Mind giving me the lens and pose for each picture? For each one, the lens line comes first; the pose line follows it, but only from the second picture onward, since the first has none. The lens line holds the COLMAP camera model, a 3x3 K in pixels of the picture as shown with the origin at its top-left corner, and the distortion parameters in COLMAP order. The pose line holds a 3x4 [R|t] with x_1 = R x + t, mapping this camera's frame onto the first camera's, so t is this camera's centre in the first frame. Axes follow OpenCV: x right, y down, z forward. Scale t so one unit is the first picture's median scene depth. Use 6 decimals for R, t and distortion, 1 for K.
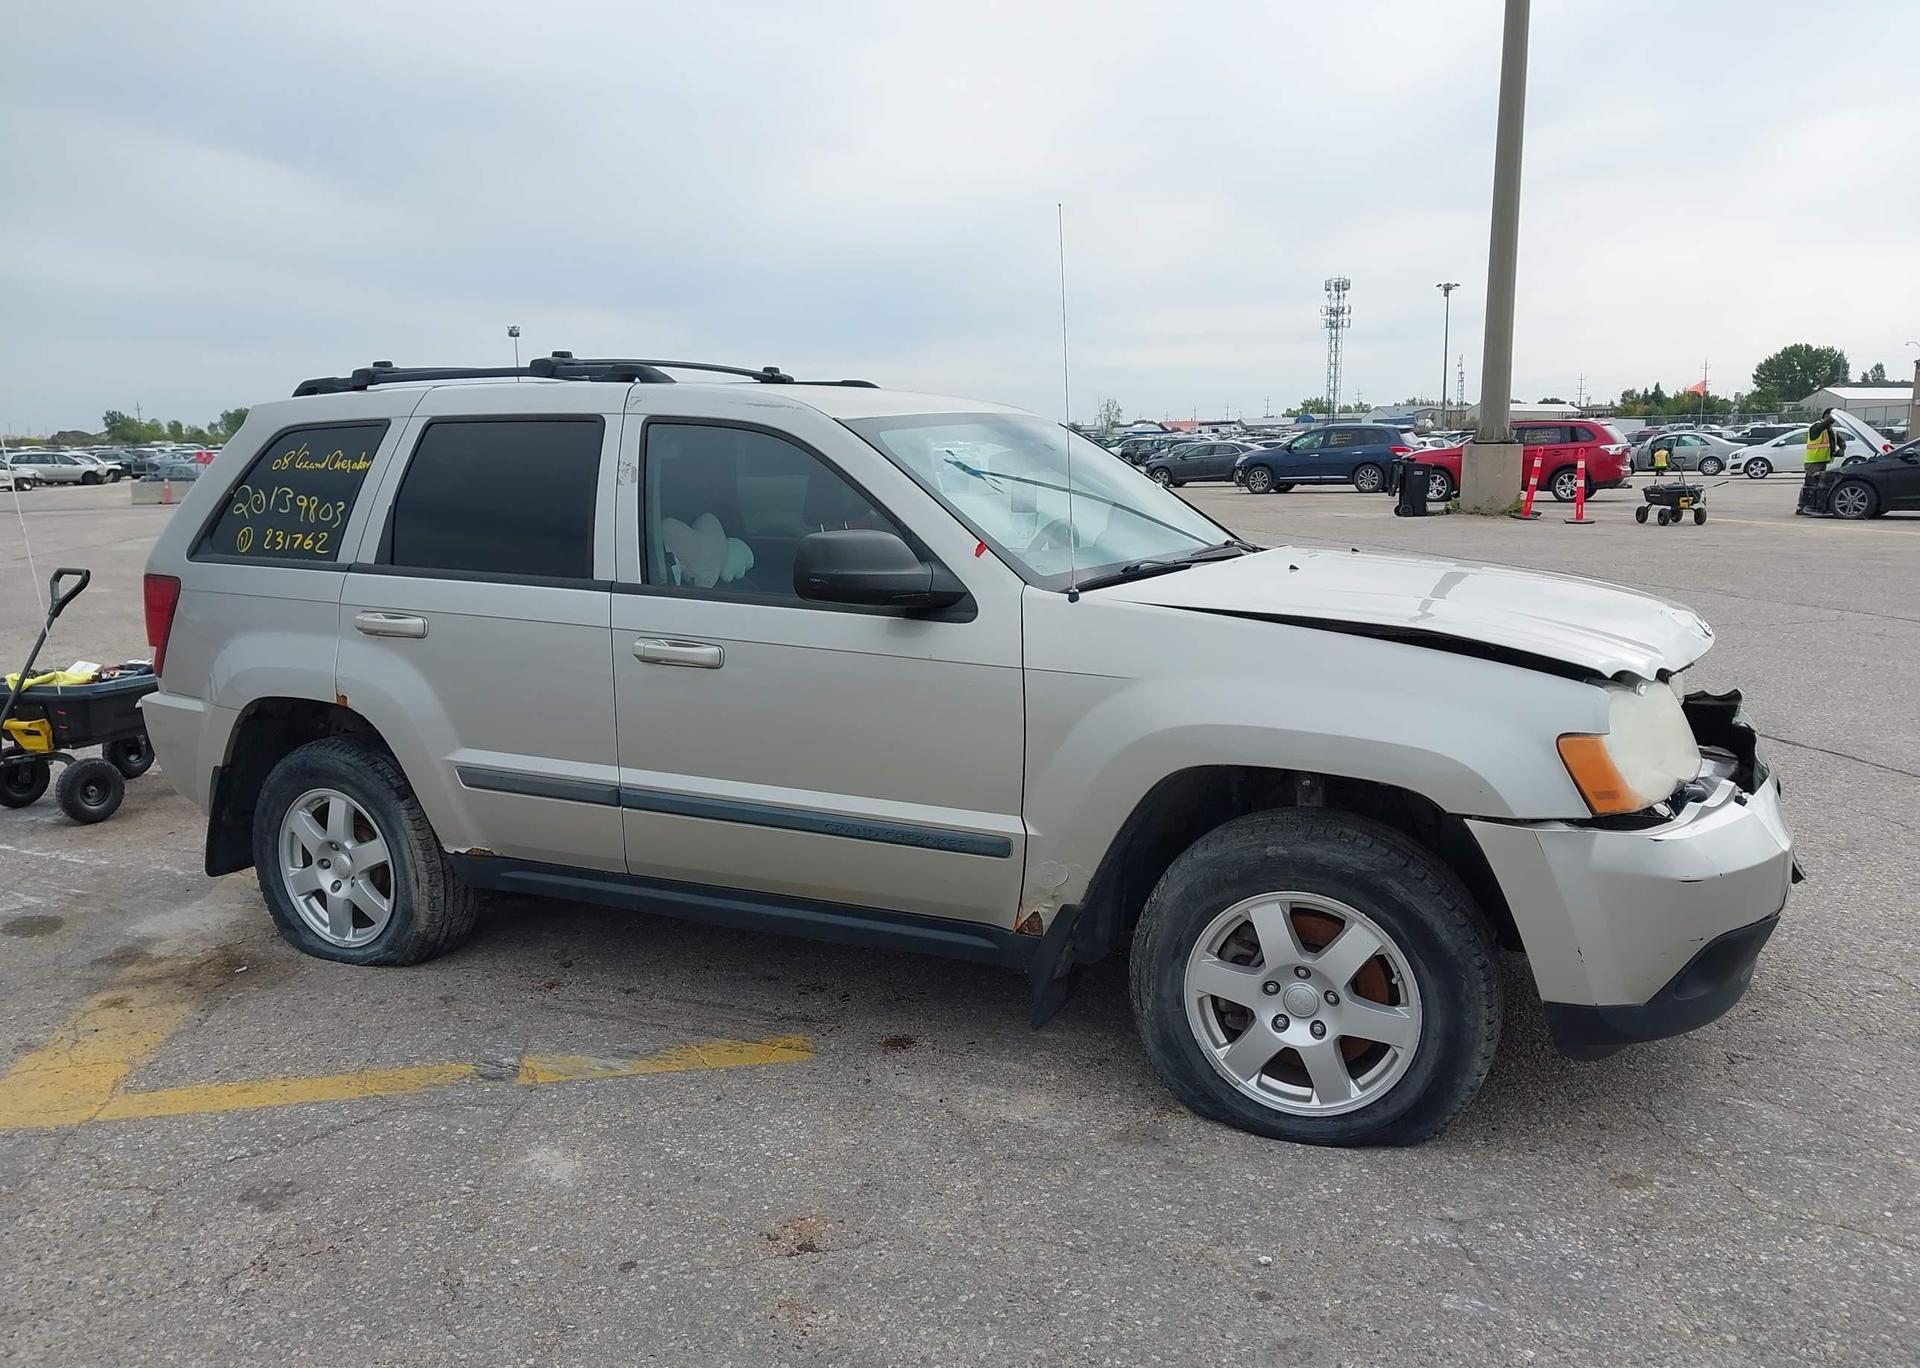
lens RADIAL K [[1512.8, 0, 942.9], [0, 1512.8, 684.8], [0, 0, 1]] dist [0.038621, -0.054778]
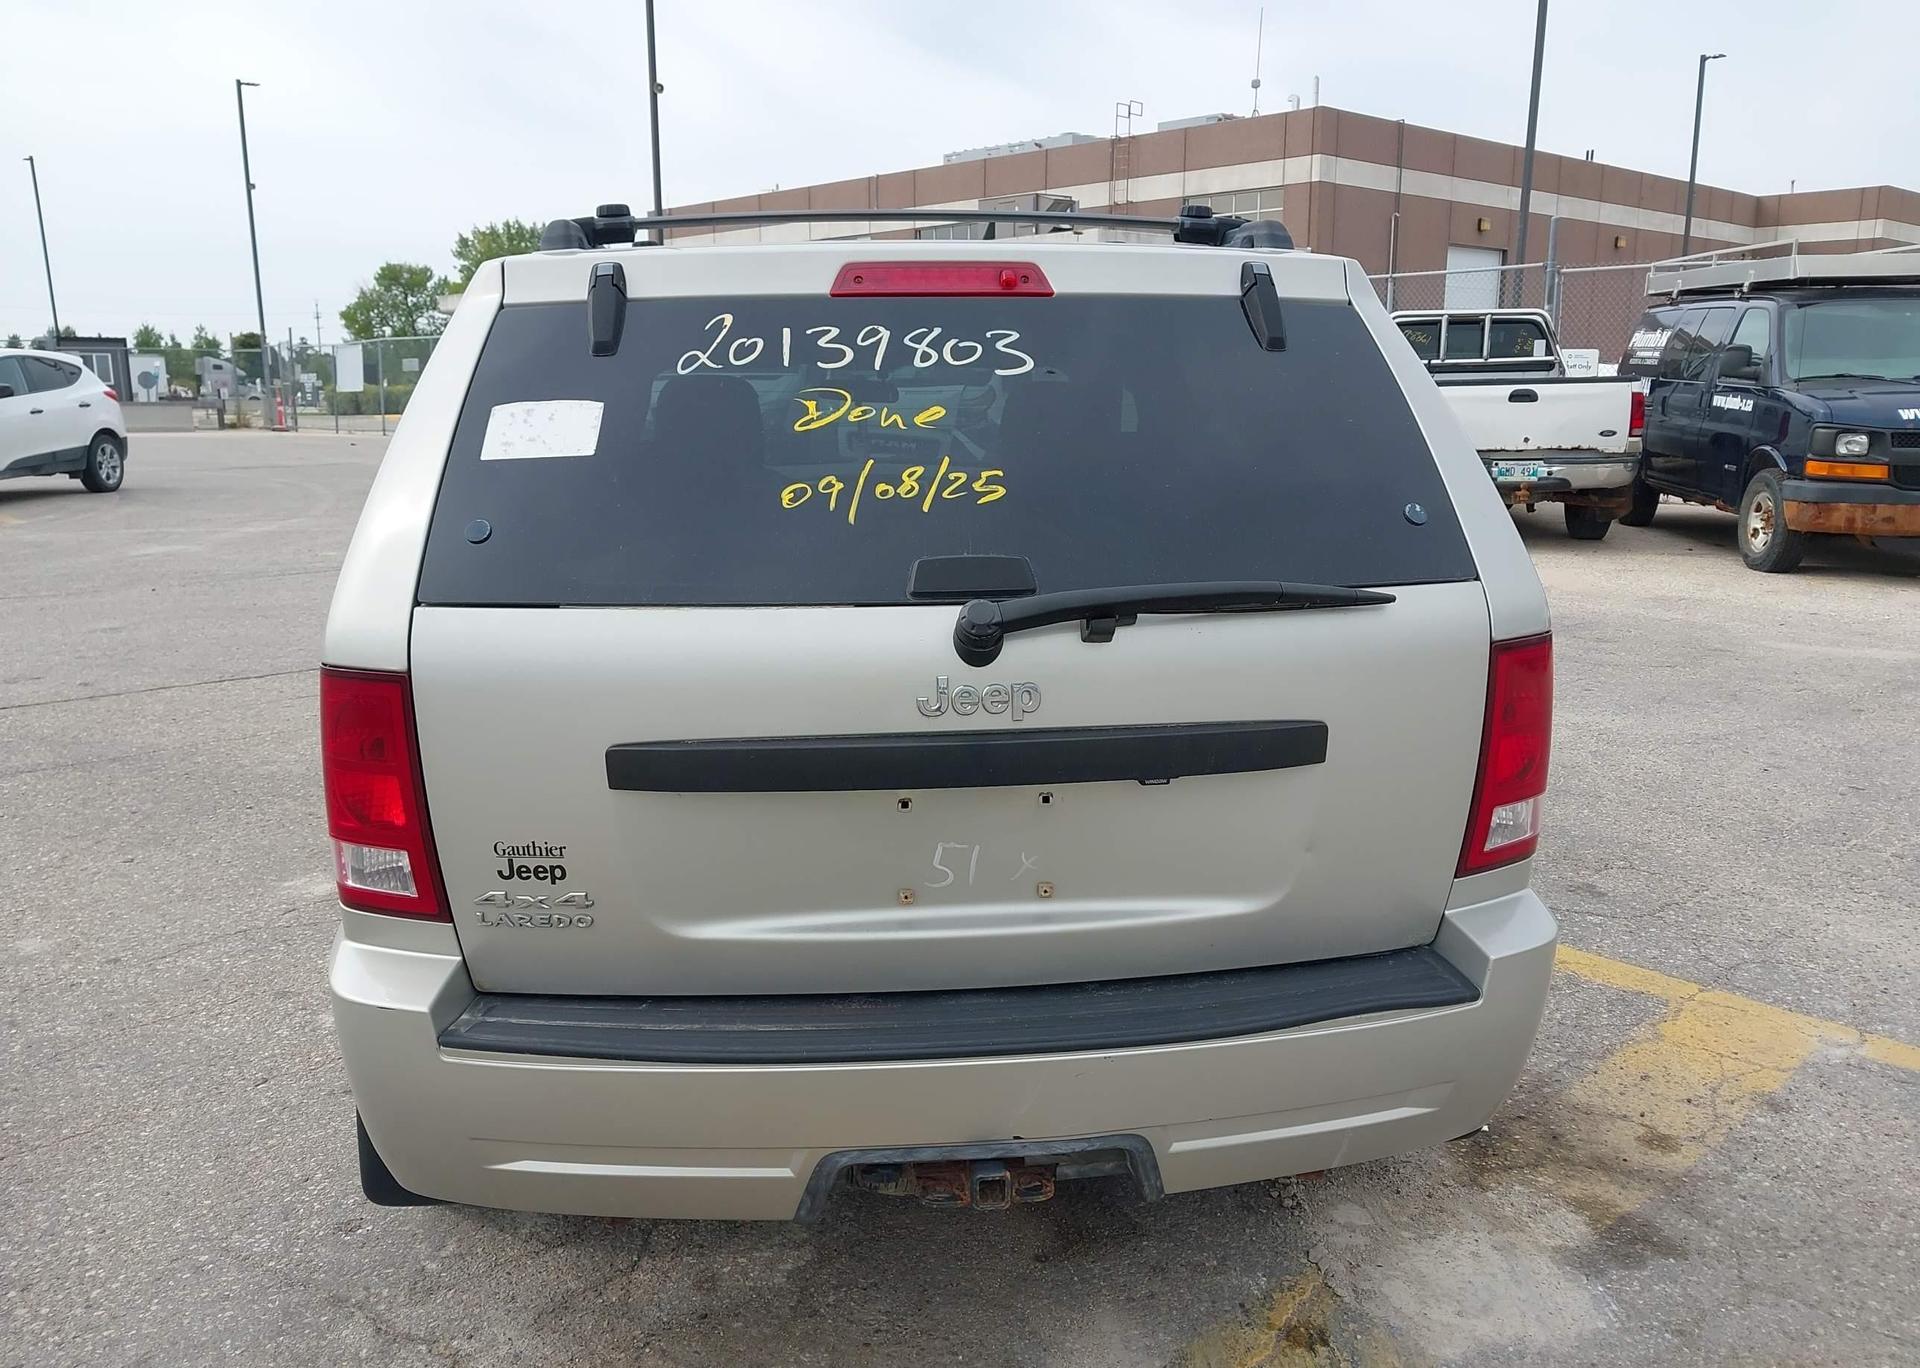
lens RADIAL K [[1512.8, 0, 956.7], [0, 1512.8, 686.7], [0, 0, 1]] dist [0.038621, -0.054778]
pose [[-0.562400, -0.144823, 0.814084, -0.915113], [0.146032, 0.951670, 0.270184, -0.233895], [-0.813868, 0.270834, -0.514070, 1.590060]]
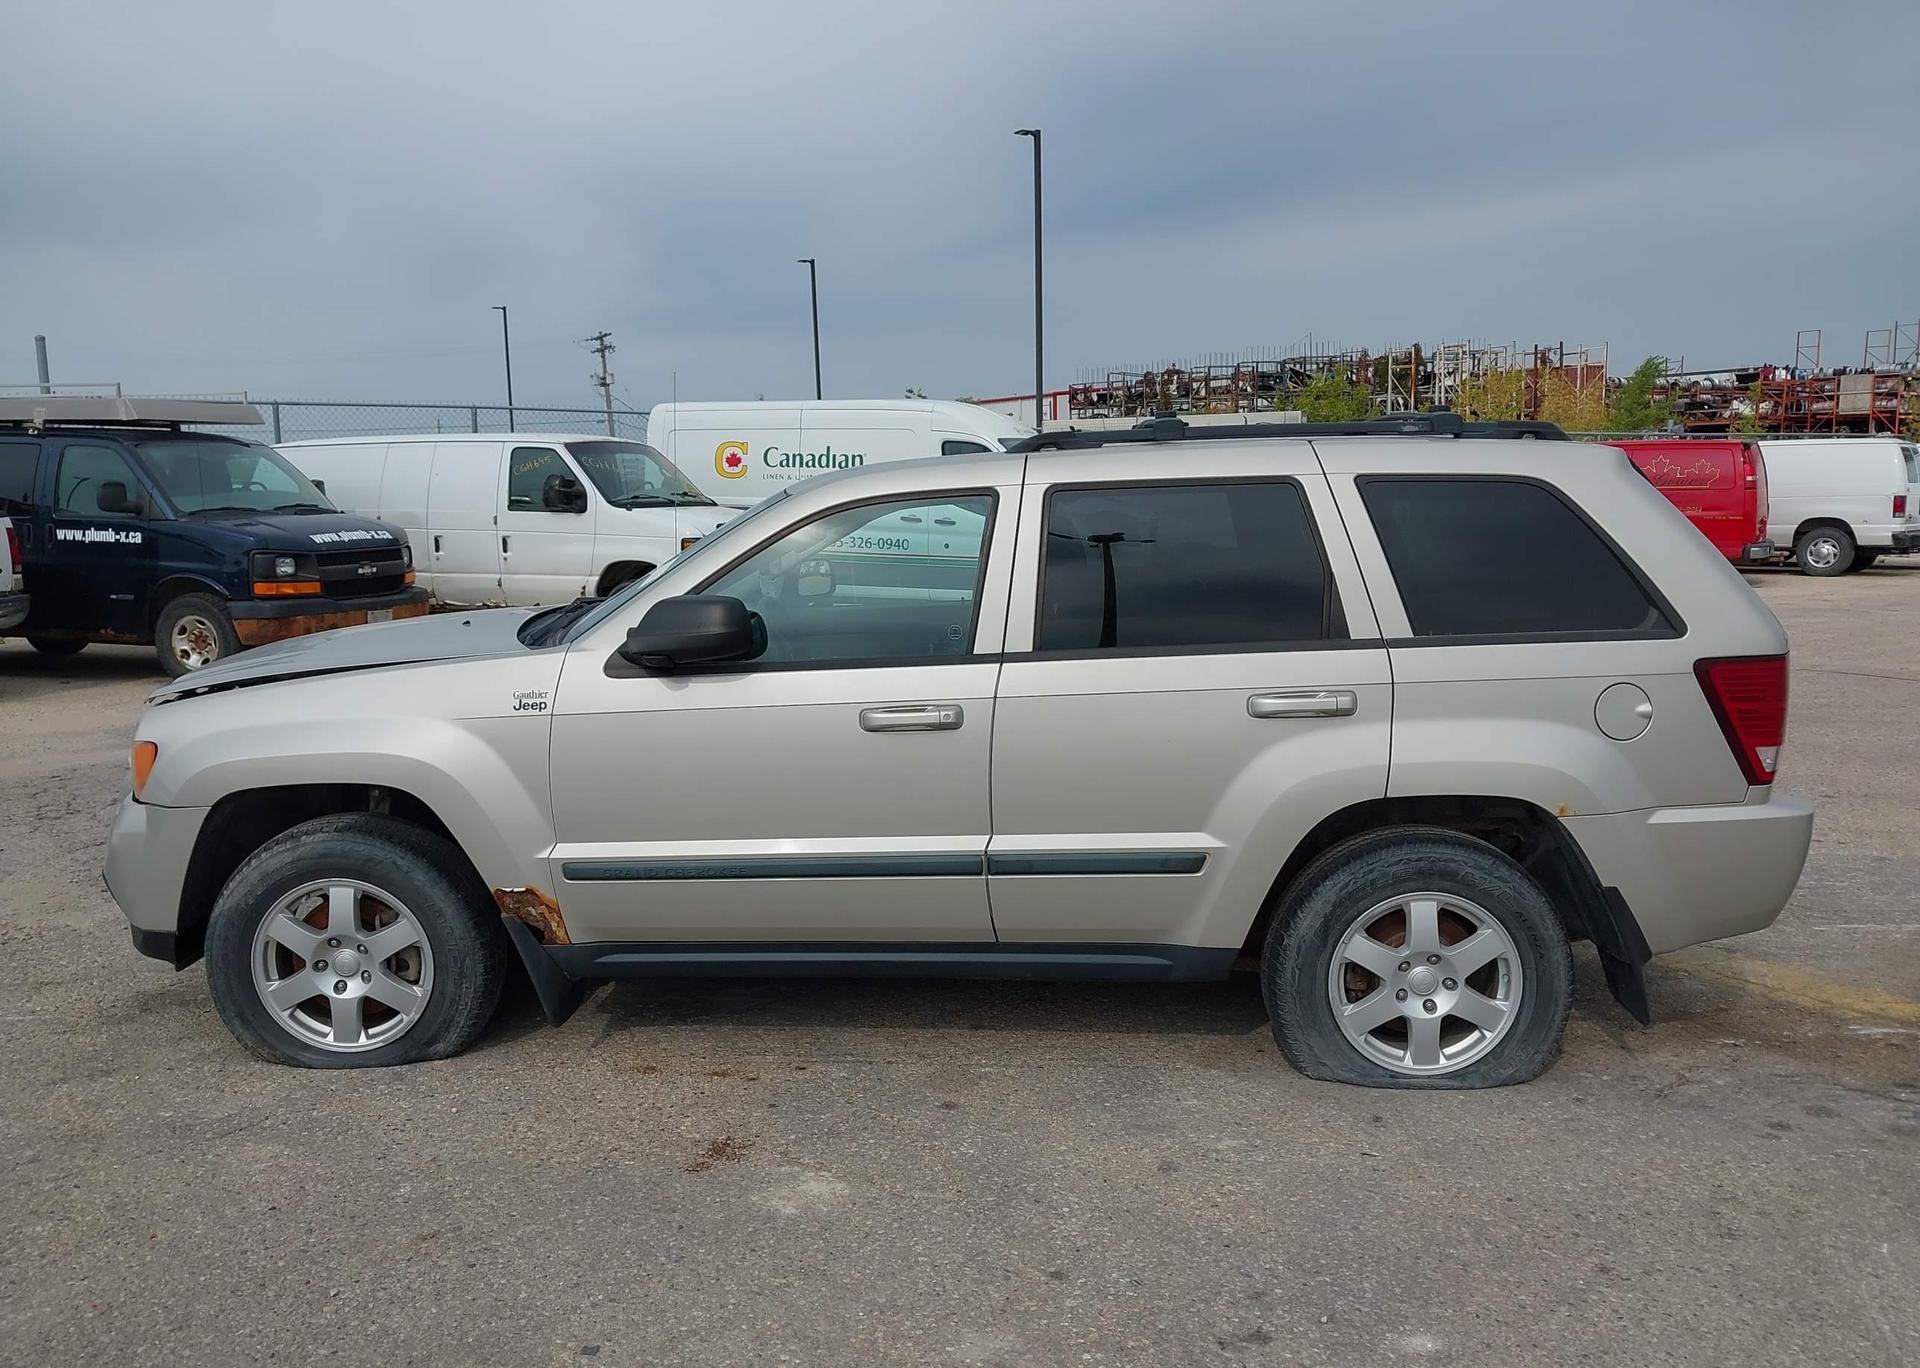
lens RADIAL K [[1512.8, 0, 946.3], [0, 1512.8, 694.3], [0, 0, 1]] dist [0.038621, -0.054778]
pose [[-0.910404, 0.088315, -0.404183, 0.401170], [-0.034841, 0.957114, 0.287609, -0.364567], [0.412250, 0.275923, -0.868284, 2.096800]]
